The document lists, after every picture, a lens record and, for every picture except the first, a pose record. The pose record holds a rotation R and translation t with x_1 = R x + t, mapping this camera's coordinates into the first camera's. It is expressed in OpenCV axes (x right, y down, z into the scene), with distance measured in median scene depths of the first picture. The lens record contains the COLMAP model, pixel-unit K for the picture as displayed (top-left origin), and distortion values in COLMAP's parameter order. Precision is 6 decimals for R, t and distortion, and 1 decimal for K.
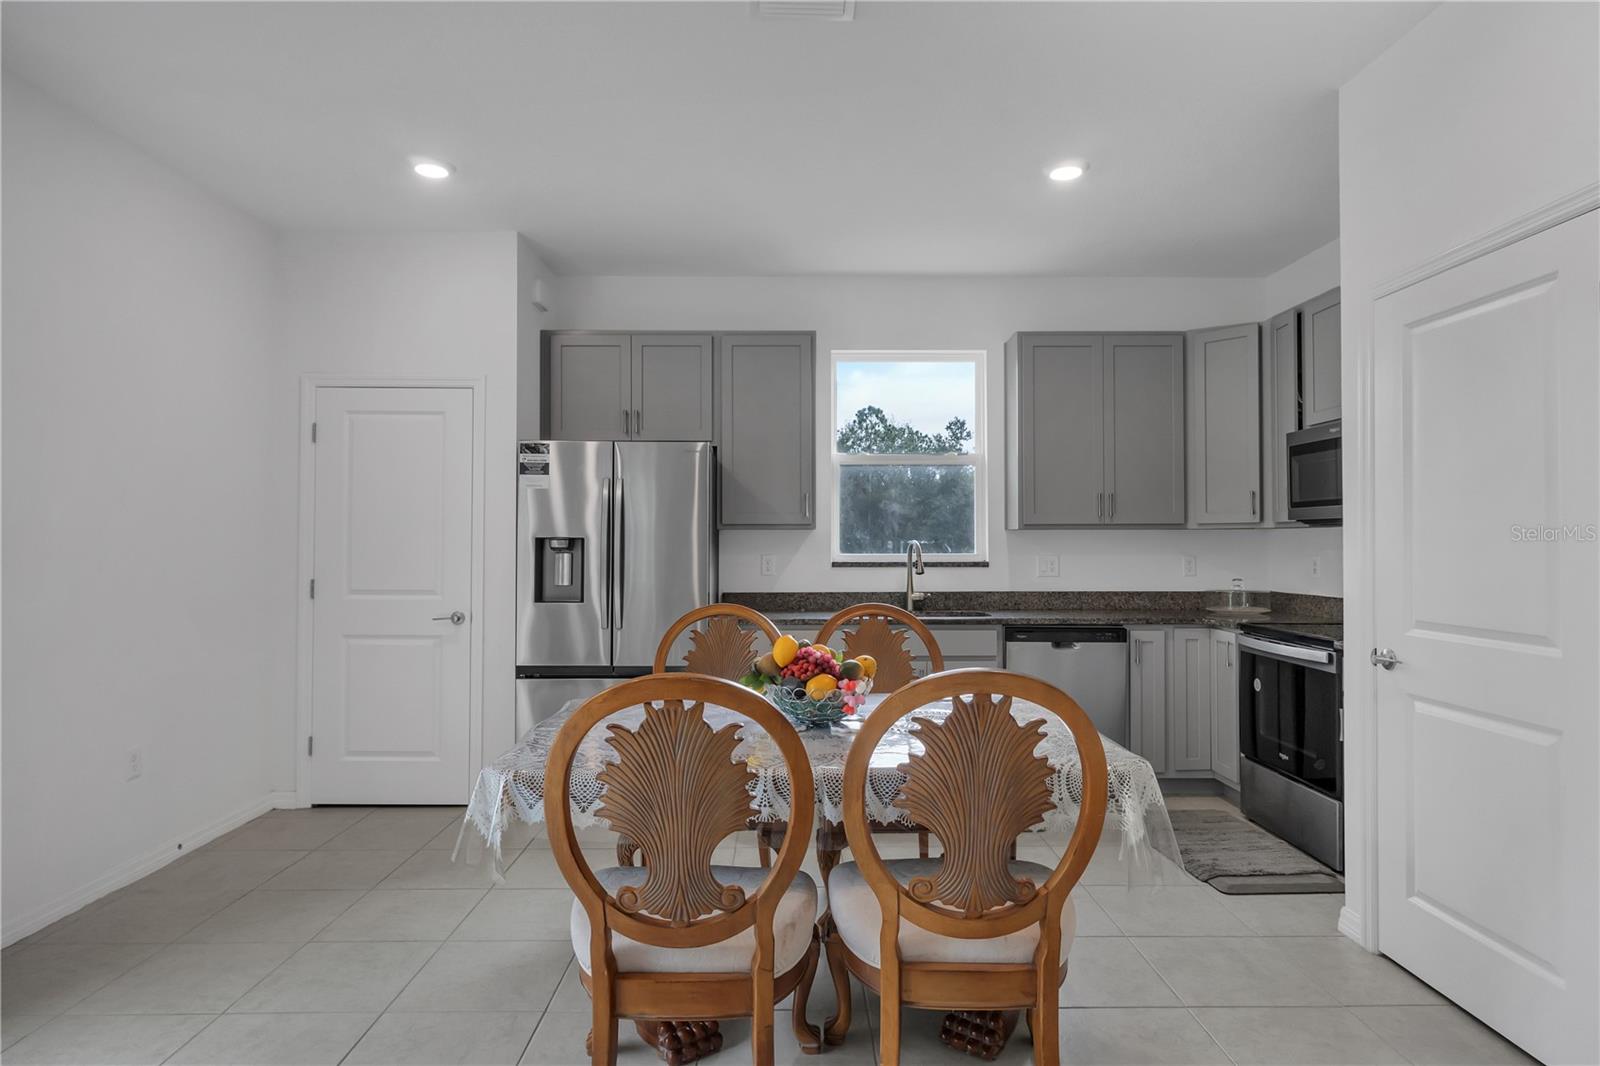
lens RADIAL K [[893.3, 0, 800.0], [0, 893.3, 533.0], [0, 0, 1]] dist [-0.004825, -0.001522]
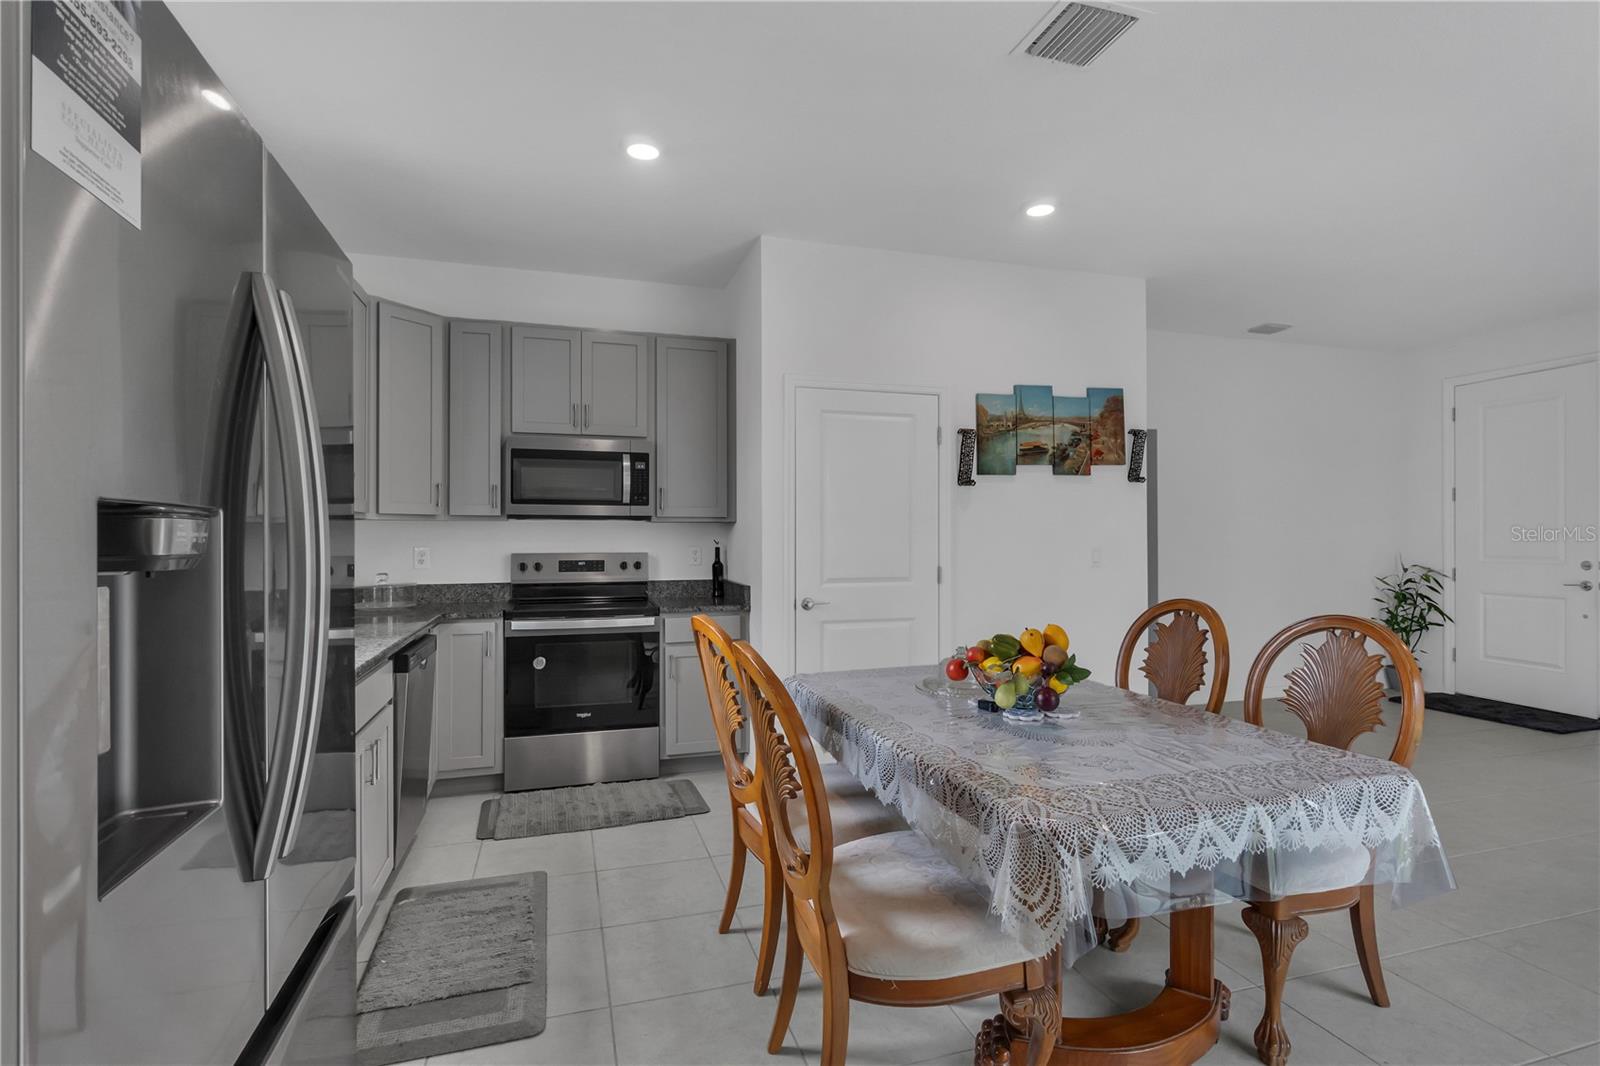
lens RADIAL K [[771.9, 0, 800.0], [0, 771.9, 533.0], [0, 0, 1]] dist [-0.003699, -0.000207]
pose [[-0.288663, 0.001824, 0.957429, -0.434935], [-0.010969, 0.999926, -0.005212, 0.009147], [-0.957368, -0.012007, -0.288621, 0.851586]]
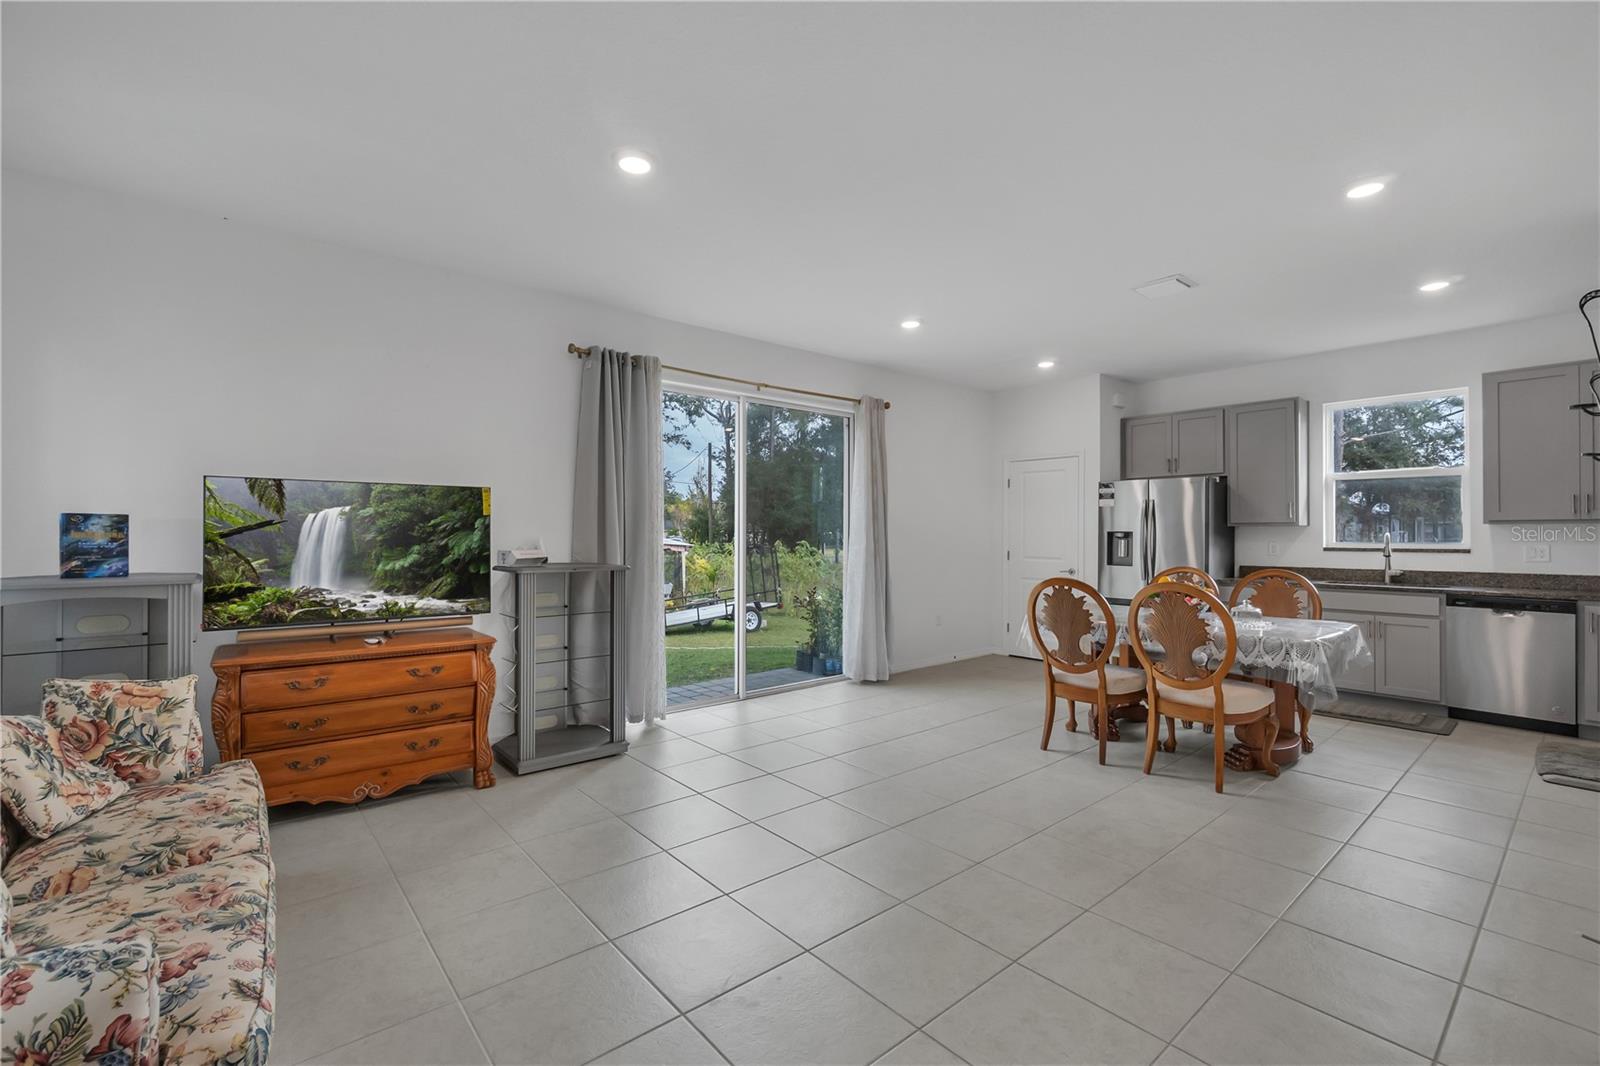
lens RADIAL K [[704.9, 0, 800.0], [0, 704.9, 533.0], [0, 0, 1]] dist [-0.004123, -0.000197]
pose [[0.635549, -0.000503, -0.772060, 0.423788], [0.007836, 0.999952, 0.005799, -0.005500], [0.772020, -0.009735, 0.635523, -0.448933]]
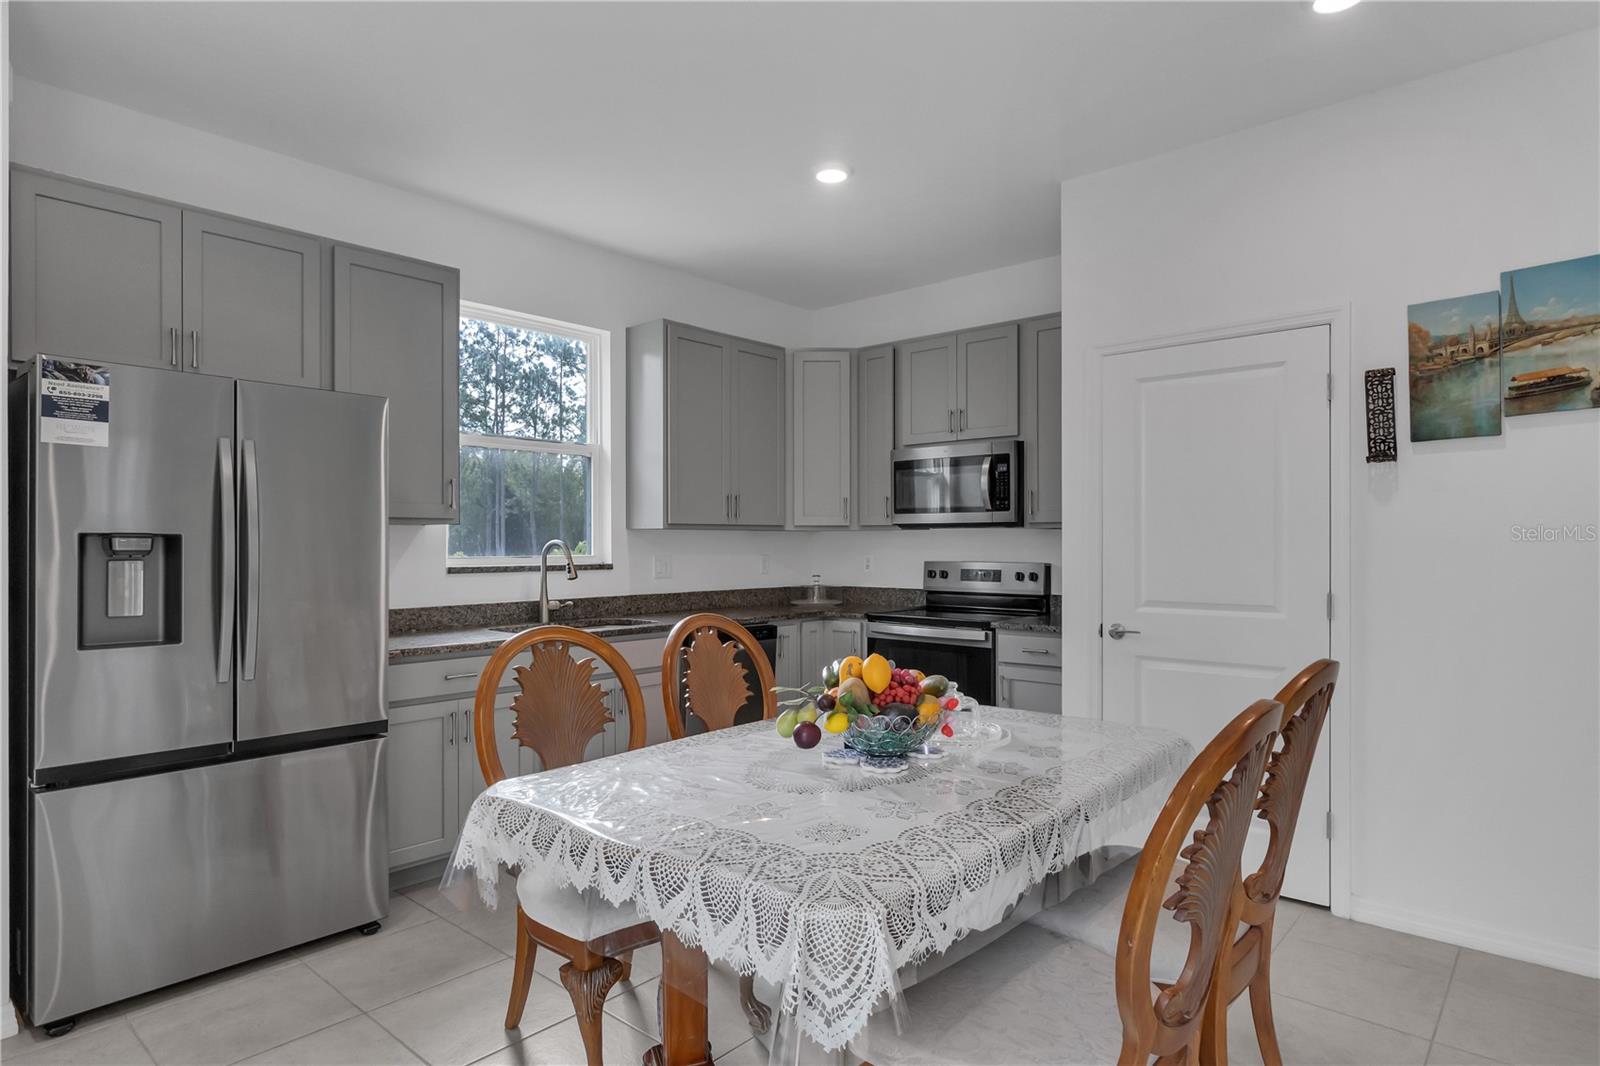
lens RADIAL K [[893.3, 0, 800.0], [0, 893.3, 533.0], [0, 0, 1]] dist [-0.004825, -0.001522]
pose [[0.669621, 0.007655, 0.742664, -0.374004], [-0.007978, 0.999963, -0.003114, 0.002659], [-0.742660, -0.003840, 0.669657, 0.276468]]
